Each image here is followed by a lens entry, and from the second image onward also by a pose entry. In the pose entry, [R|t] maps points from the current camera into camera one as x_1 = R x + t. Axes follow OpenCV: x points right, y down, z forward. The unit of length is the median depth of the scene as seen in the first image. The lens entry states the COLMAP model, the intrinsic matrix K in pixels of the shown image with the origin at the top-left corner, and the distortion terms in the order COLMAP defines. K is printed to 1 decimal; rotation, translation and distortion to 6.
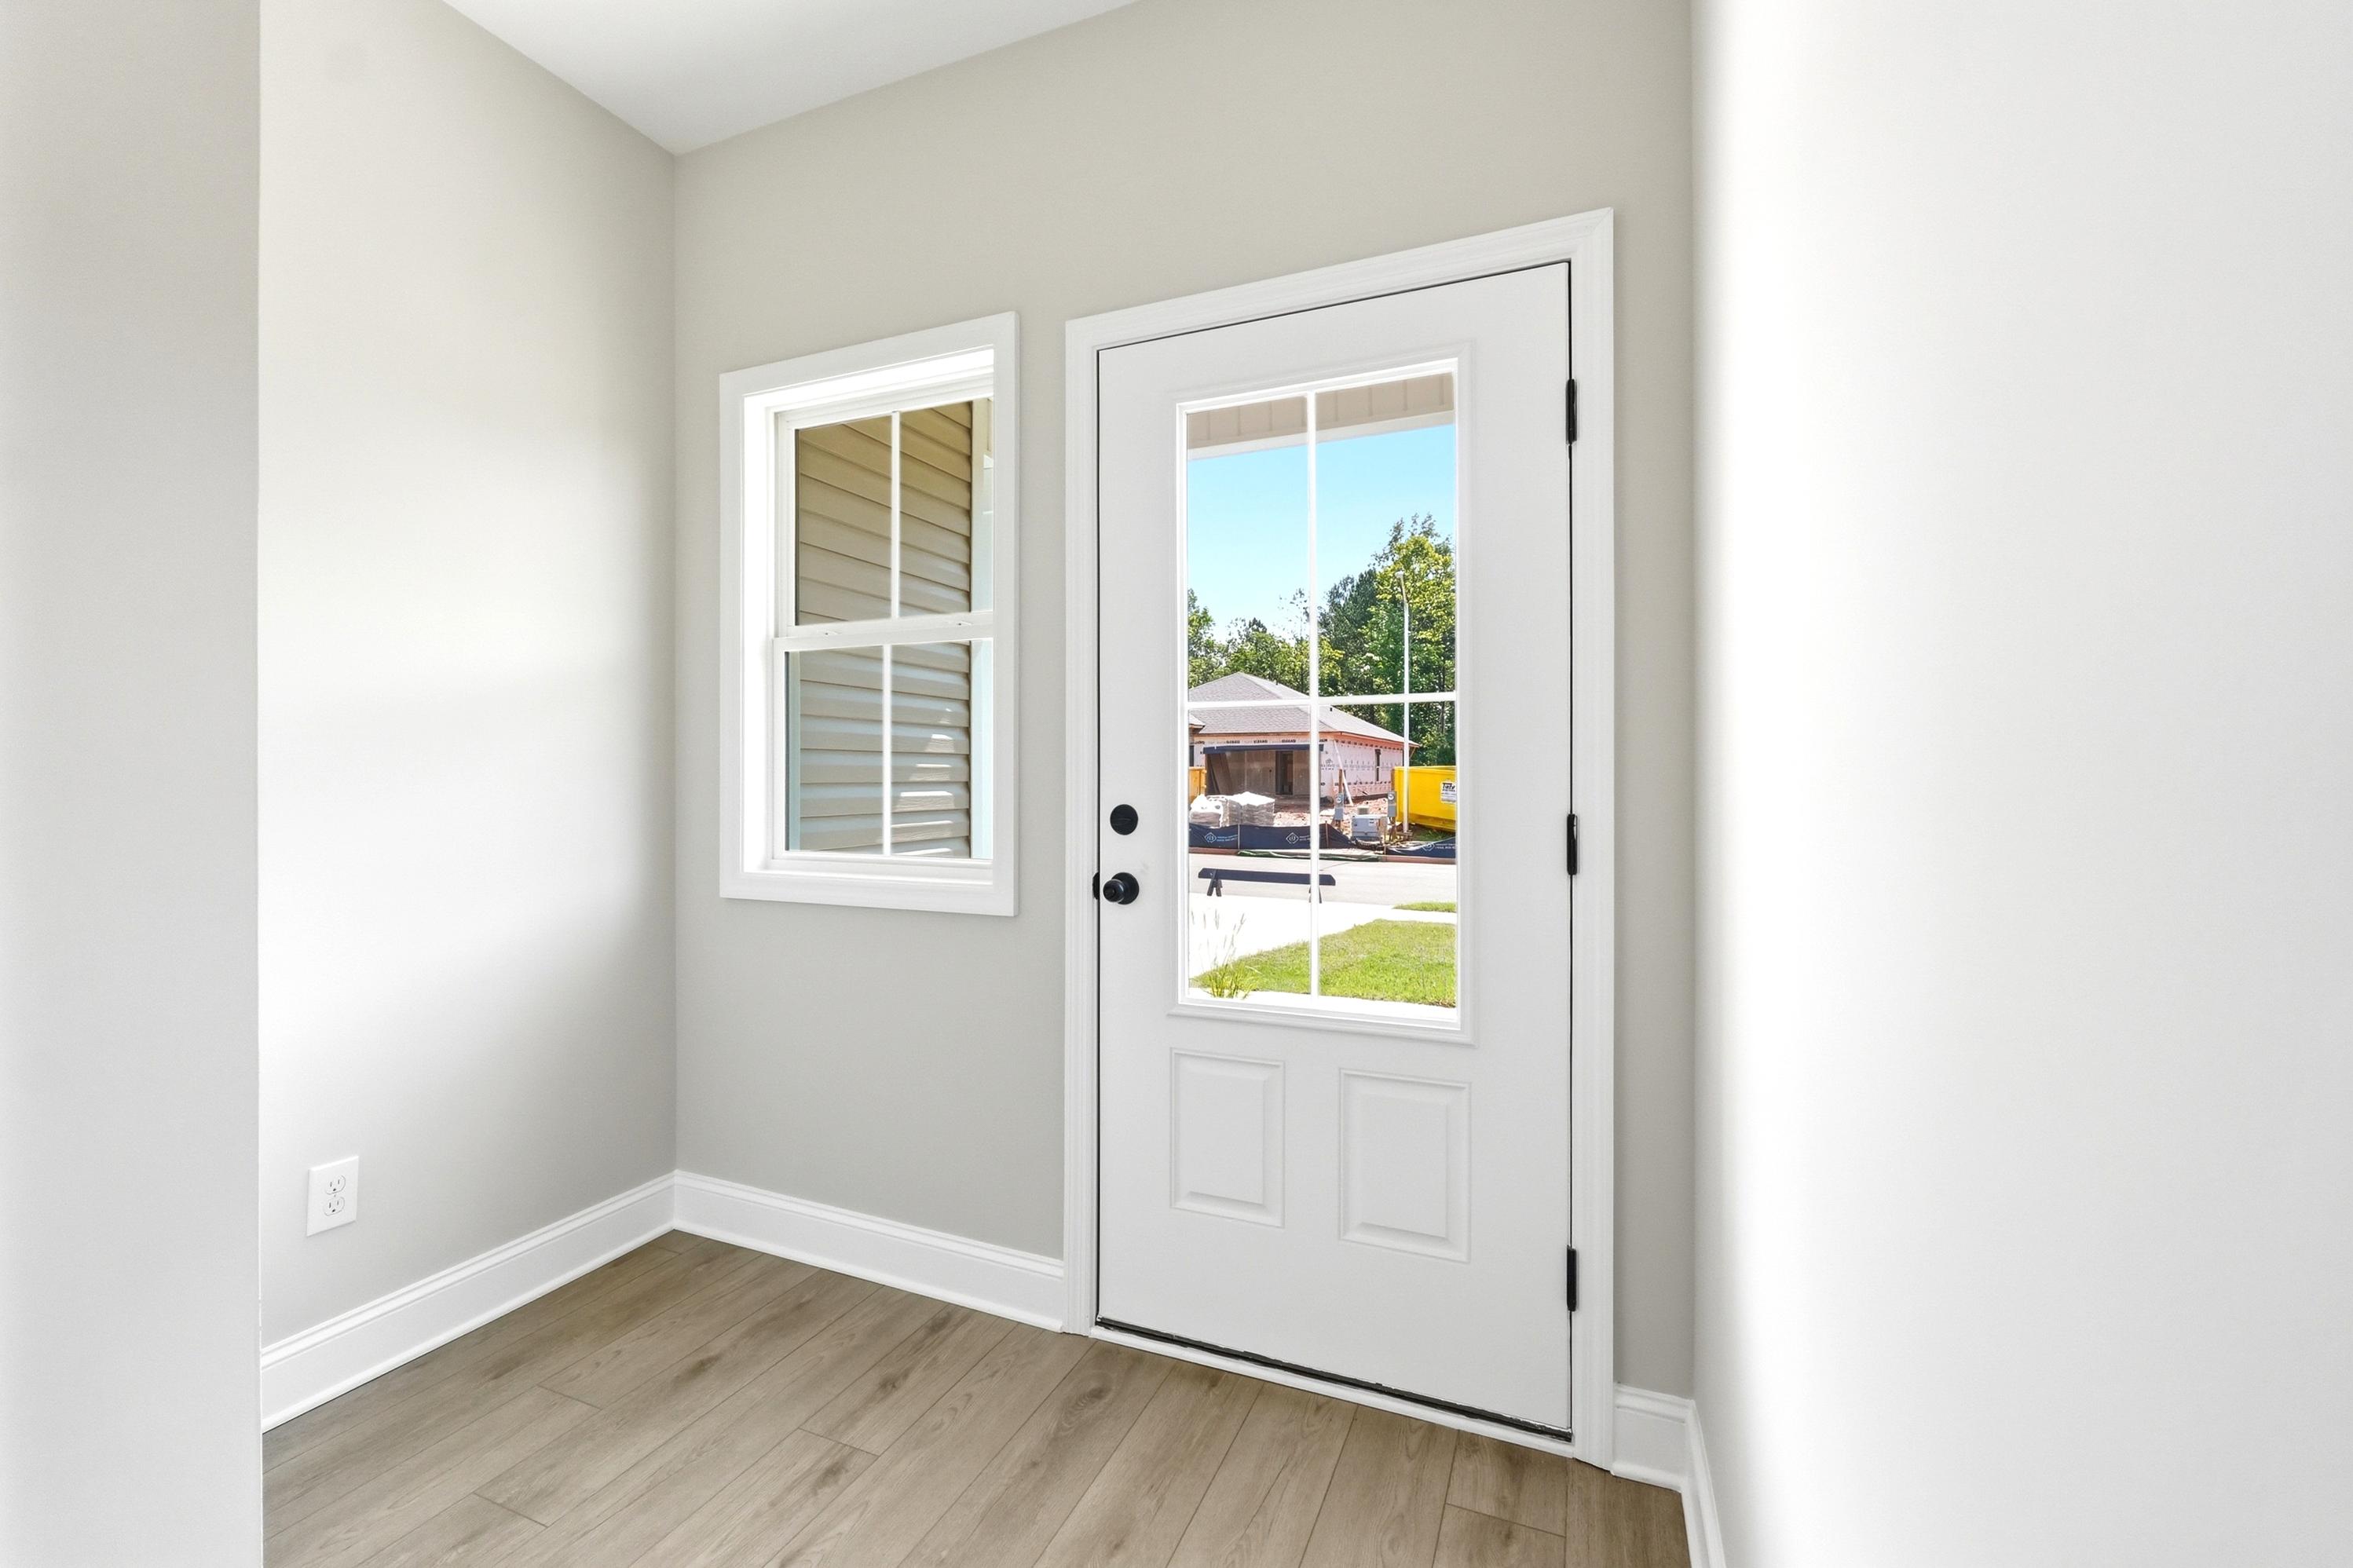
lens RADIAL K [[1017.6, 0, 1157.8], [0, 1017.6, 772.2], [0, 0, 1]] dist [-0.002133, -0.000293]
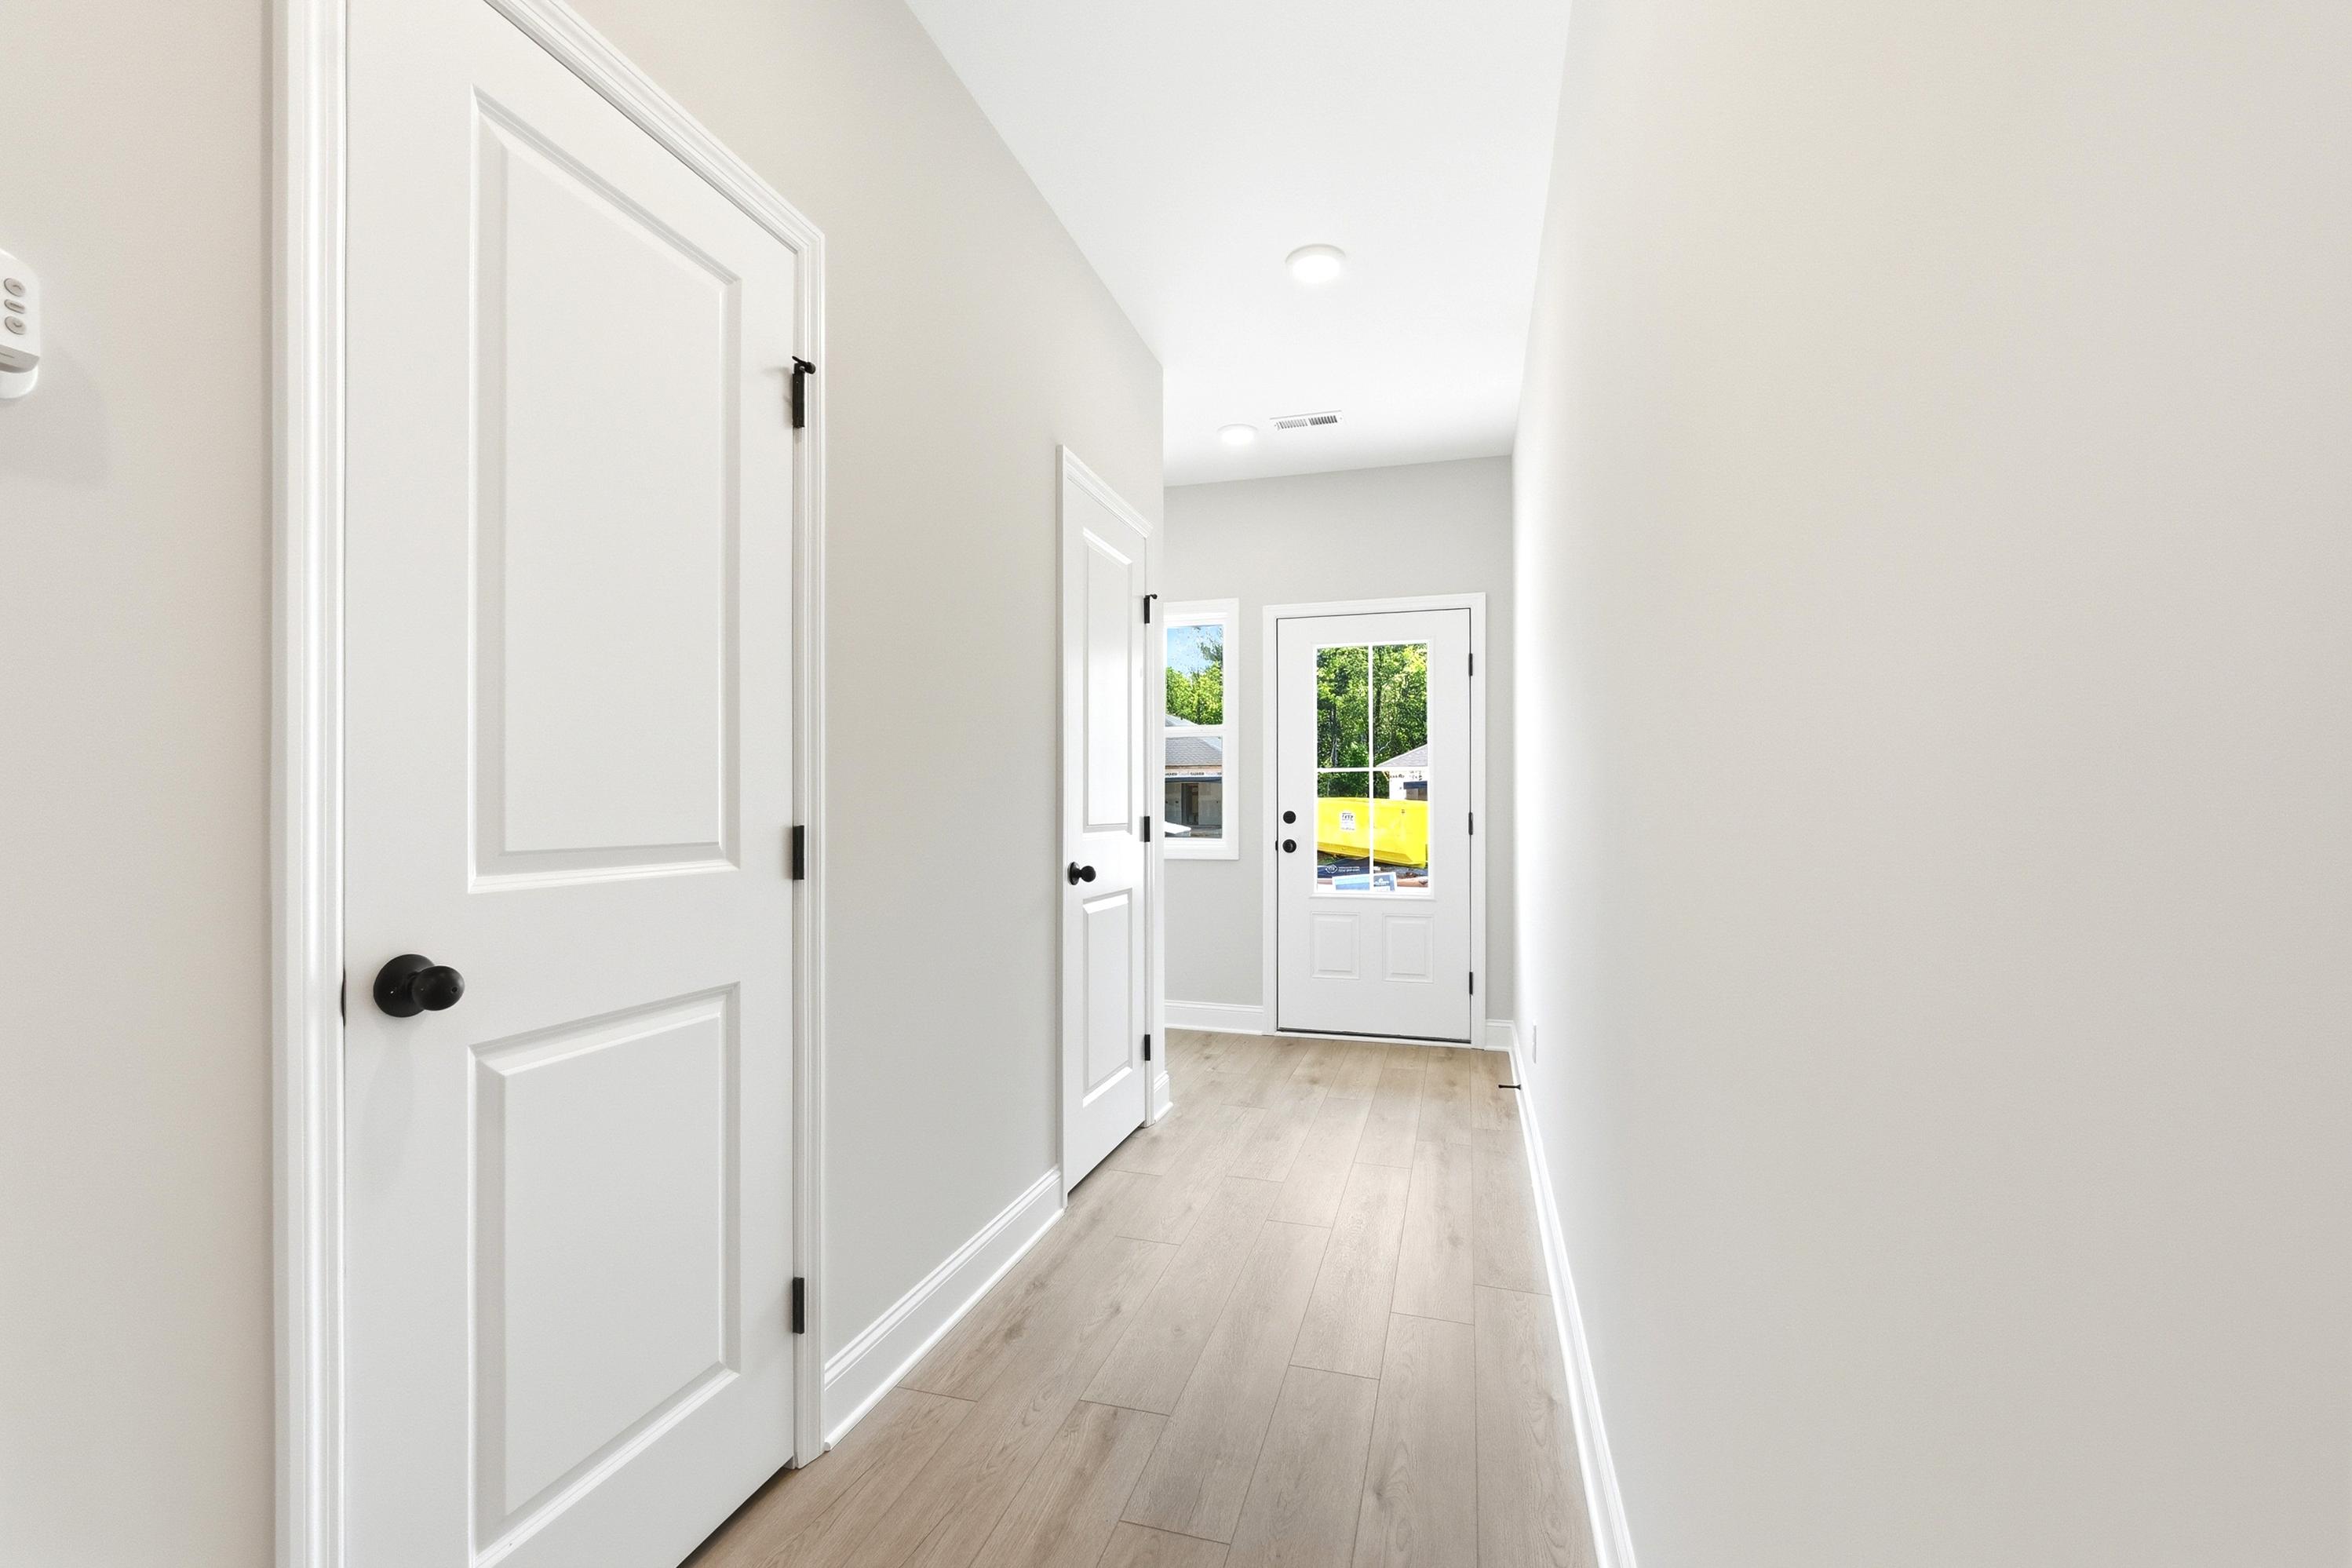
lens RADIAL K [[1017.3, 0, 1182.9], [0, 1017.3, 804.8], [0, 0, 1]] dist [-0.002133, -0.000293]
pose [[0.991854, 0.000102, 0.127378, -0.591542], [-0.000218, 1.000000, 0.000891, 0.015782], [-0.127378, -0.000912, 0.991854, -1.345802]]
